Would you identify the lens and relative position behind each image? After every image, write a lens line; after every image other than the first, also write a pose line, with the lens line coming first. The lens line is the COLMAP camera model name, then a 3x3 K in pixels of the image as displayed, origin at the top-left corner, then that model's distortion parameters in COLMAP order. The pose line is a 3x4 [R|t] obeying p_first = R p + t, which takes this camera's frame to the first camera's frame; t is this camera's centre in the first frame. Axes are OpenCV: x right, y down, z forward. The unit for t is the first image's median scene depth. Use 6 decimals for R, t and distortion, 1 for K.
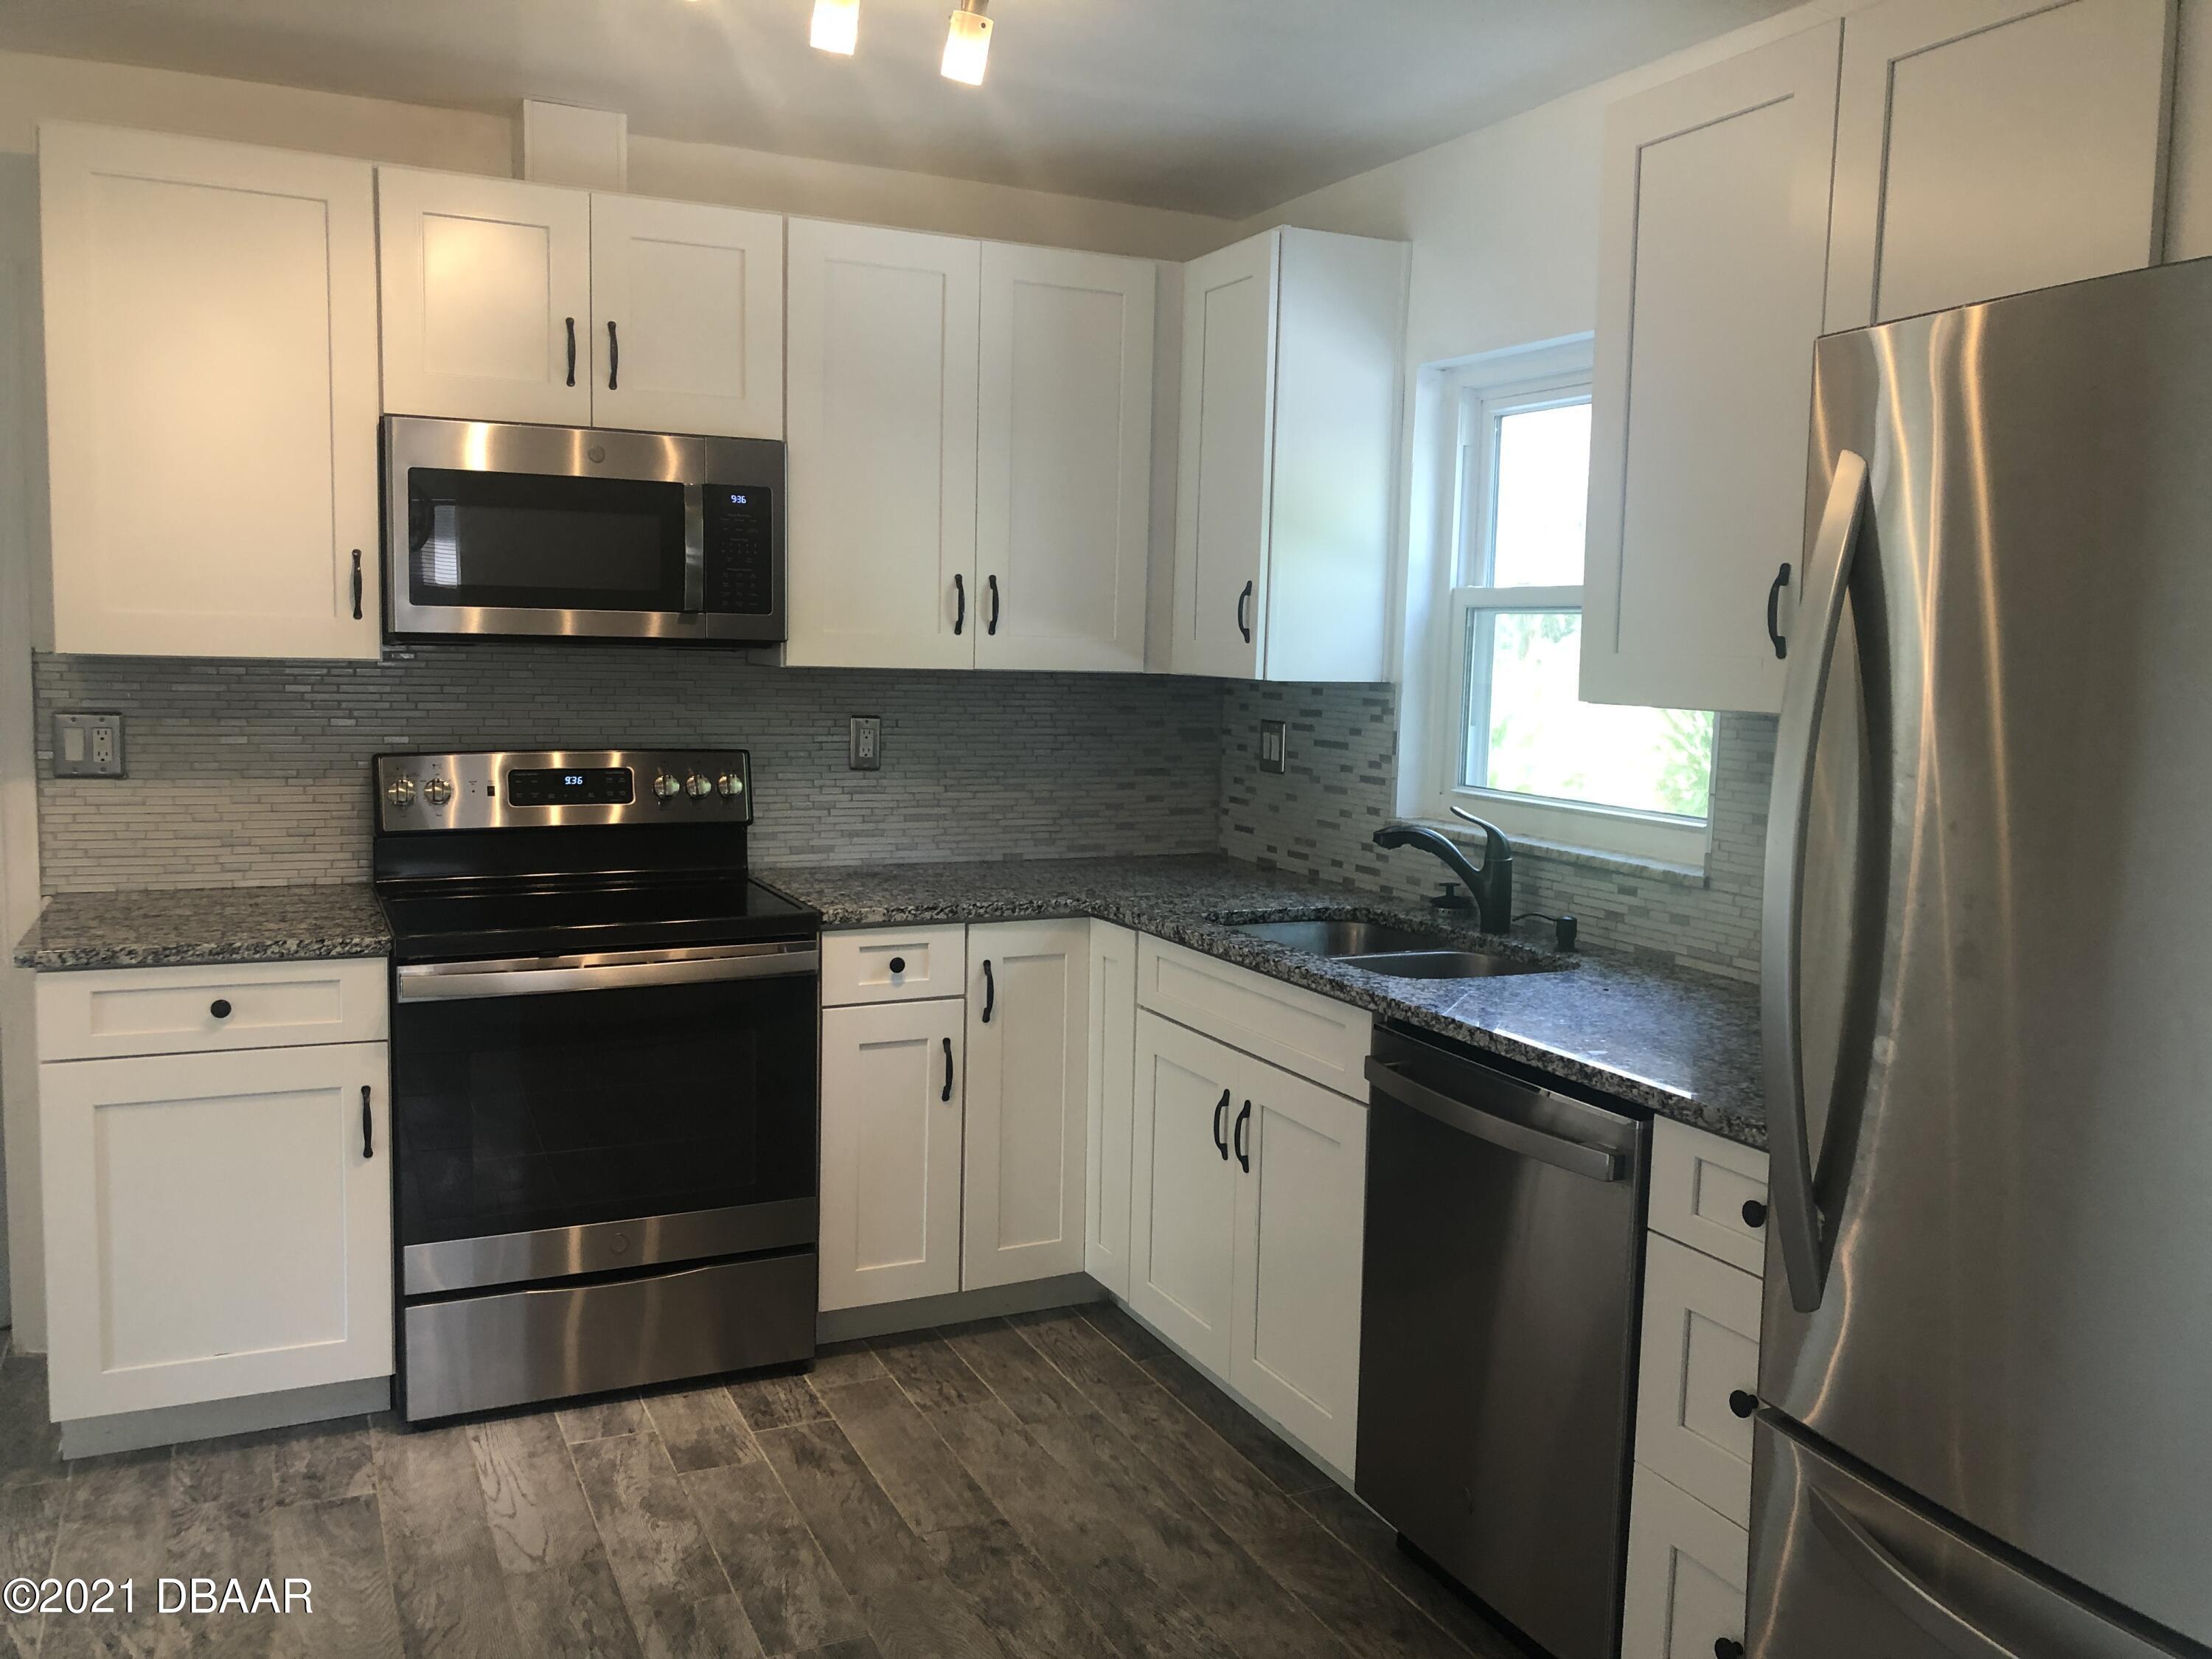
lens RADIAL K [[1799.9, 0, 1106.0], [0, 1799.9, 829.5], [0, 0, 1]] dist [0.004726, -0.001134]
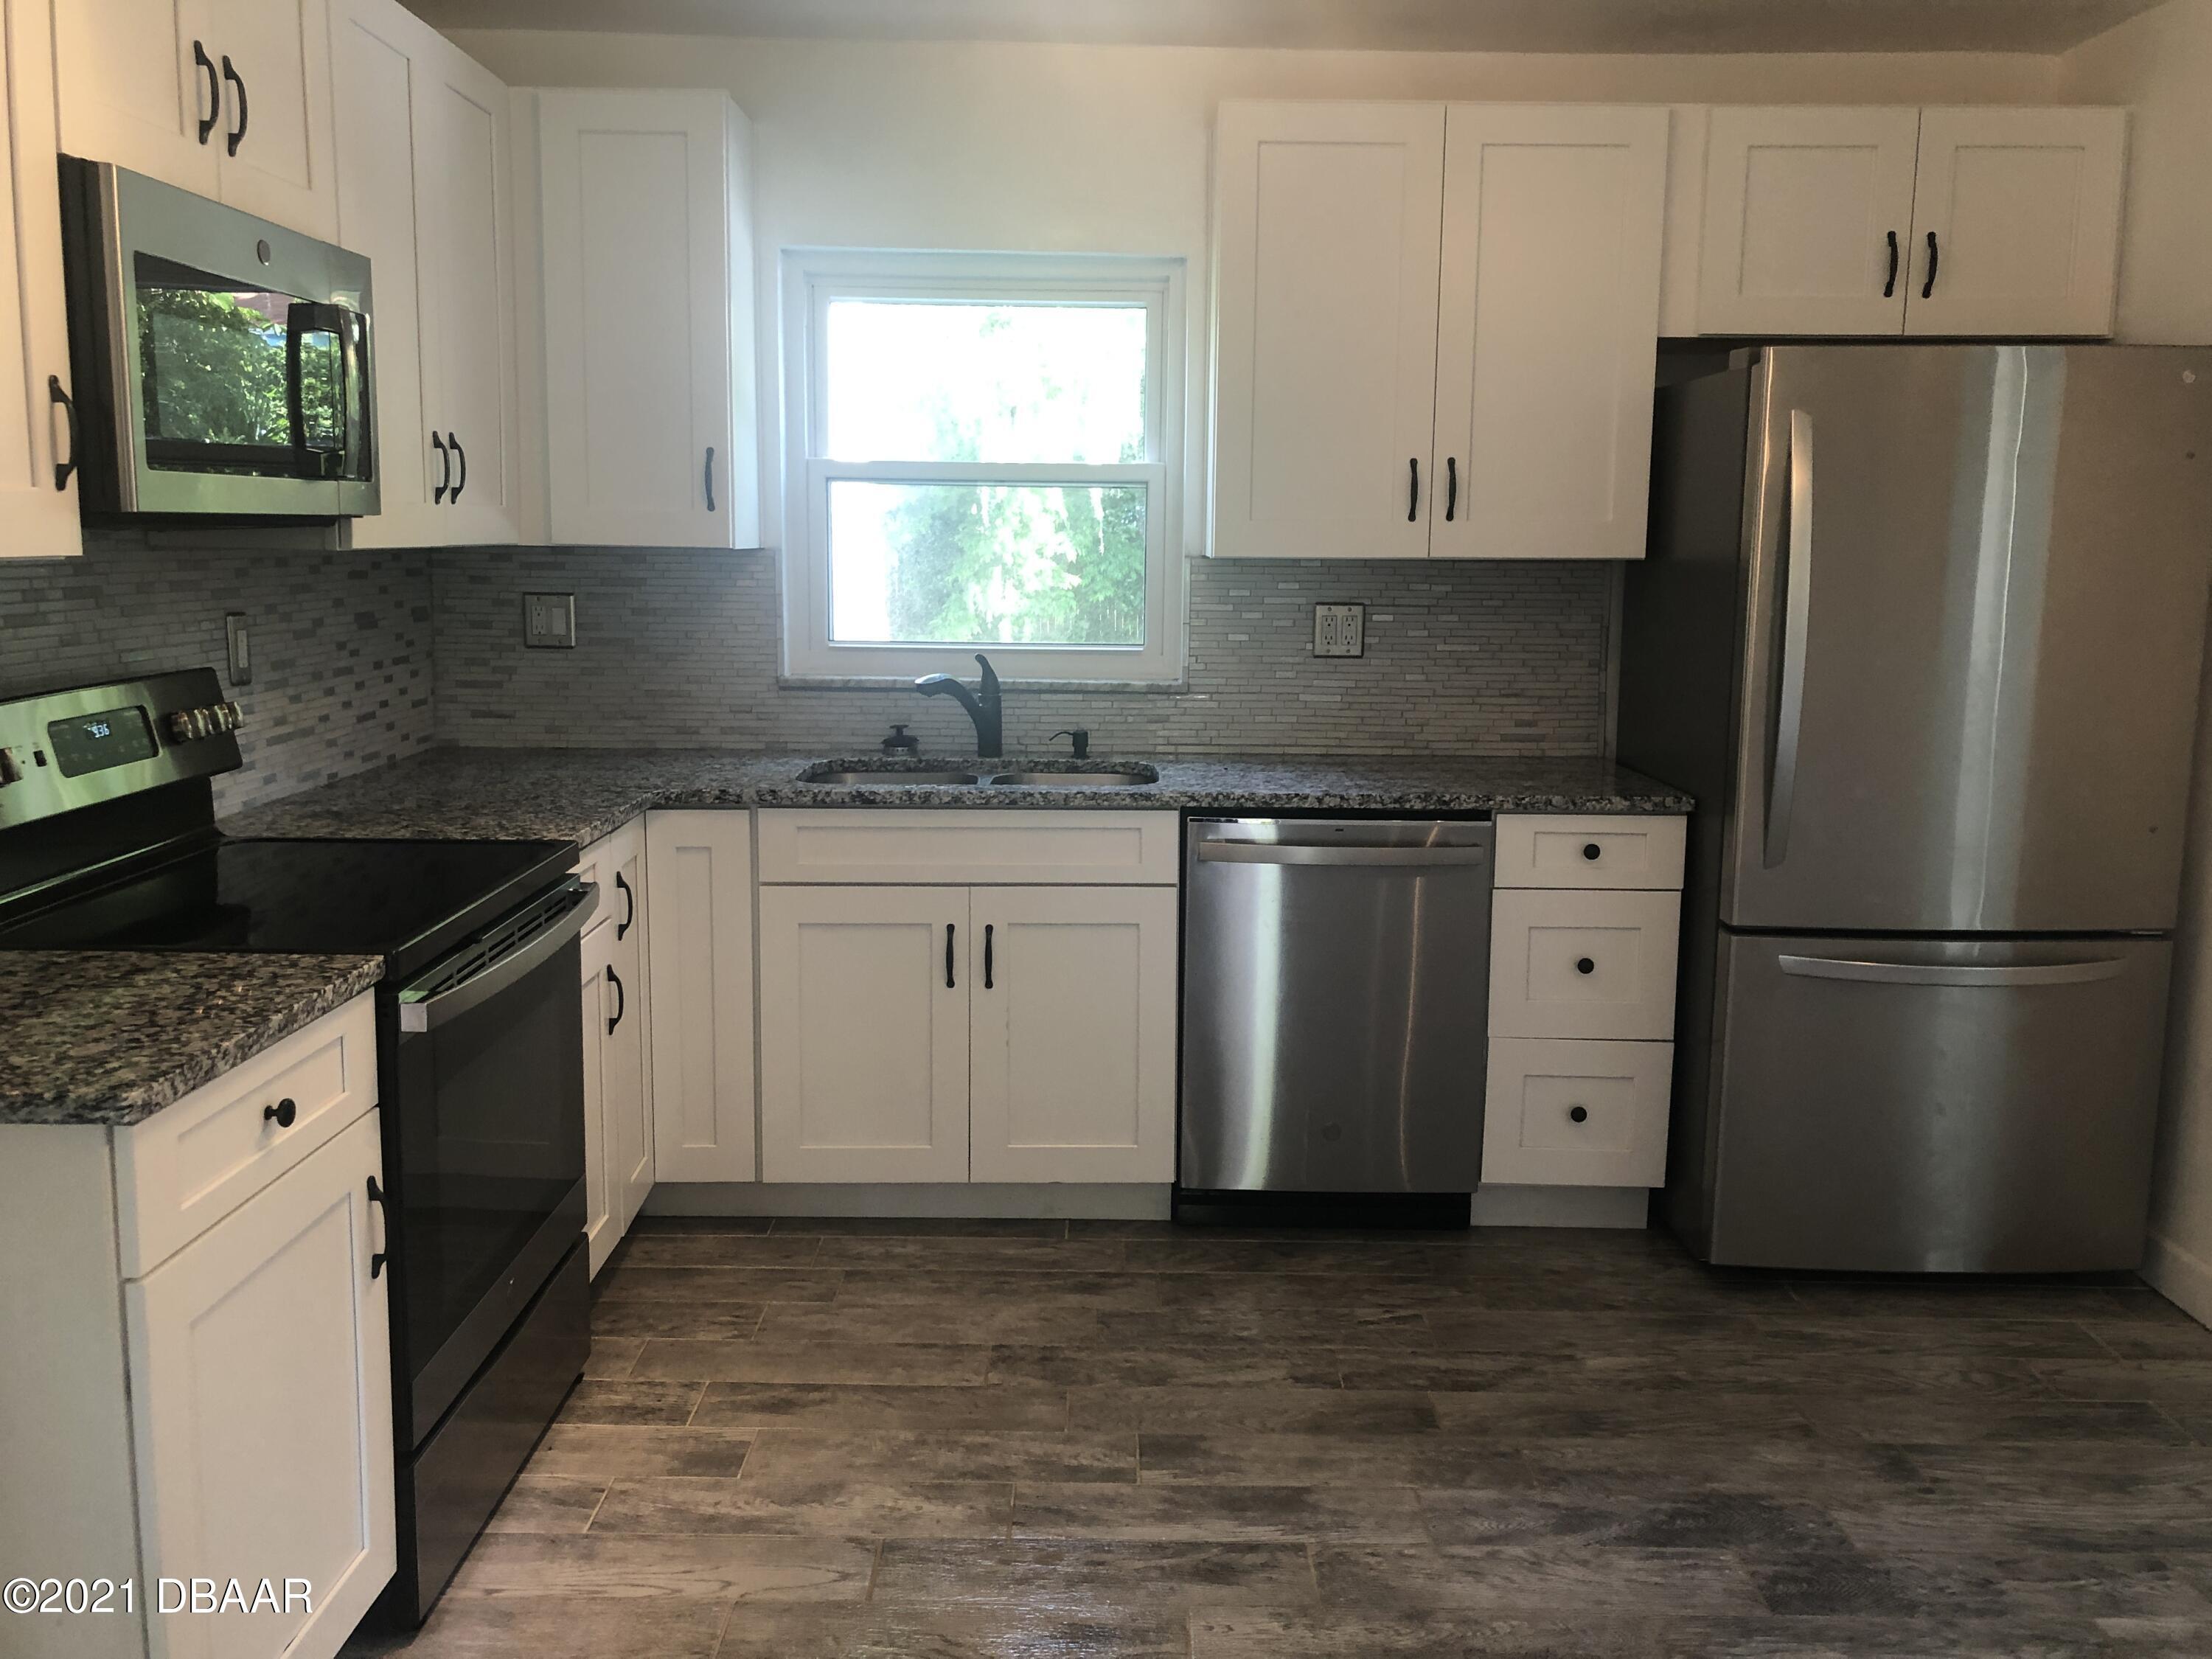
lens RADIAL K [[1817.0, 0, 1109.0], [0, 1817.0, 799.8], [0, 0, 1]] dist [0.016511, -0.003604]
pose [[0.425569, -0.152174, 0.892039, -0.895504], [0.094264, 0.987851, 0.123548, -0.059867], [-0.900003, 0.031509, 0.434744, 0.438864]]
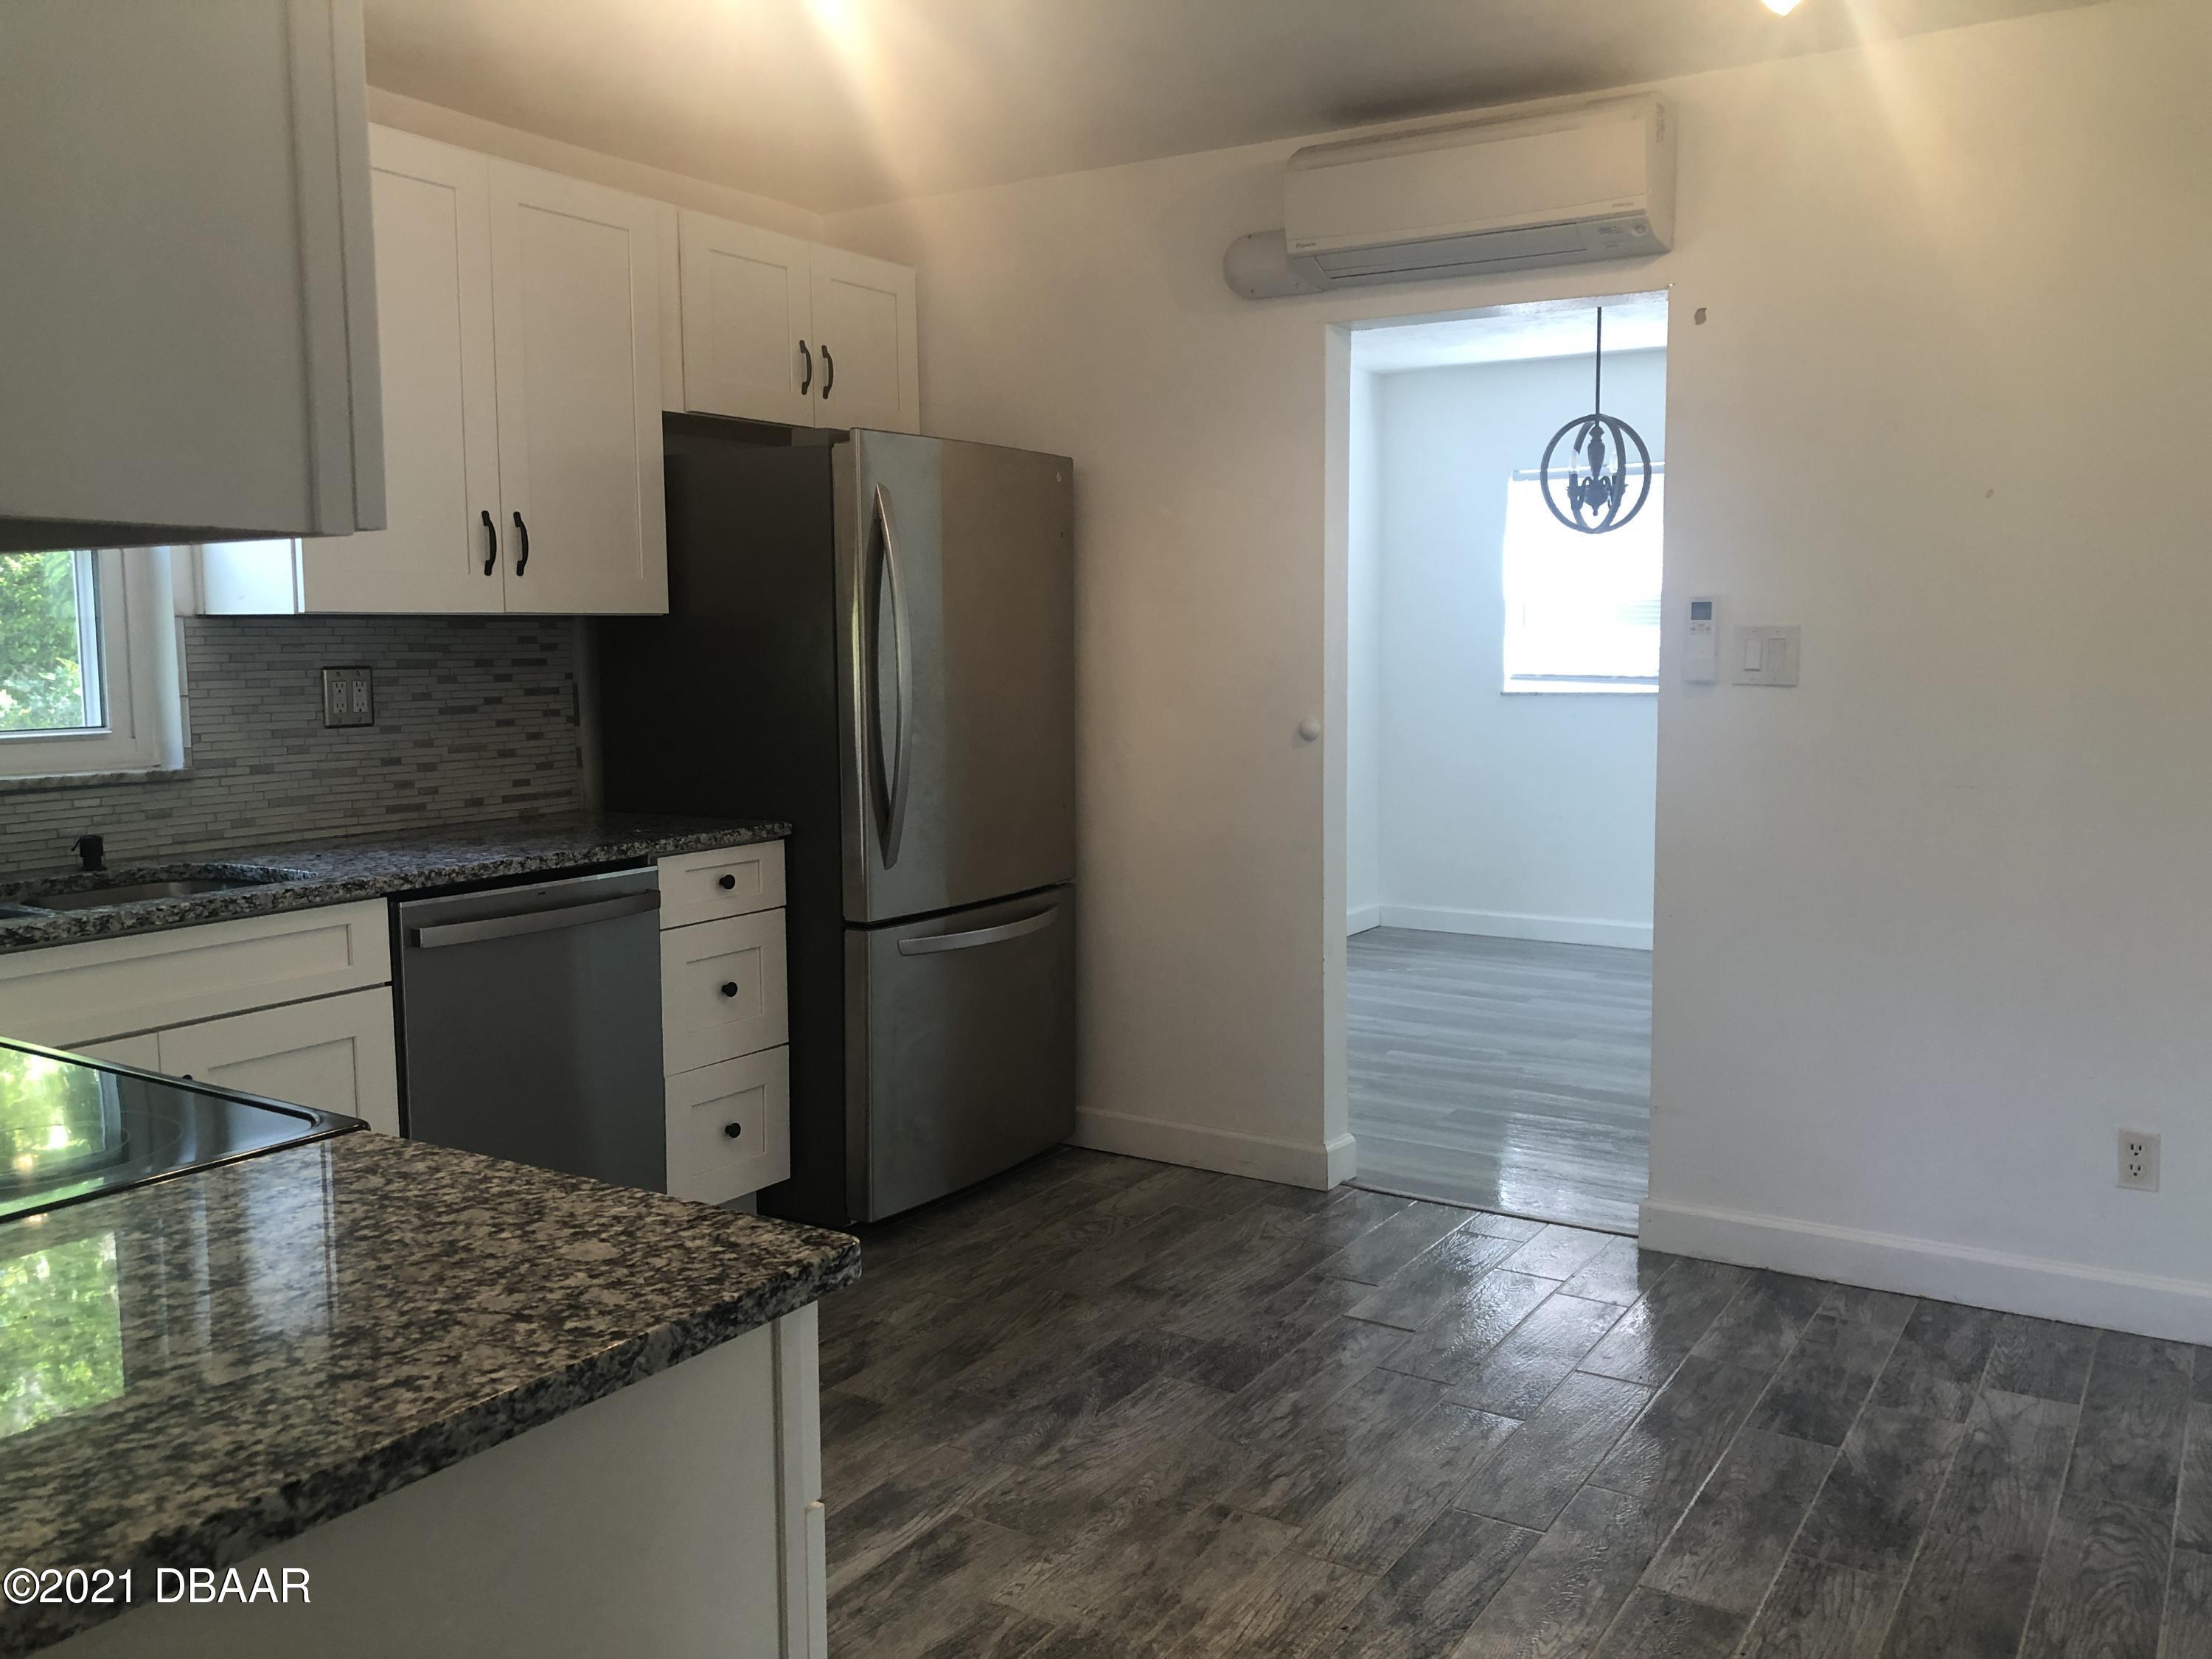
lens RADIAL K [[1817.4, 0, 1103.8], [0, 1817.4, 819.7], [0, 0, 1]] dist [0.035632, -0.046481]
pose [[-0.542053, -0.105950, 0.833638, -0.911542], [0.079927, 0.981023, 0.176652, -0.096224], [-0.836534, 0.162385, -0.523298, 1.081191]]
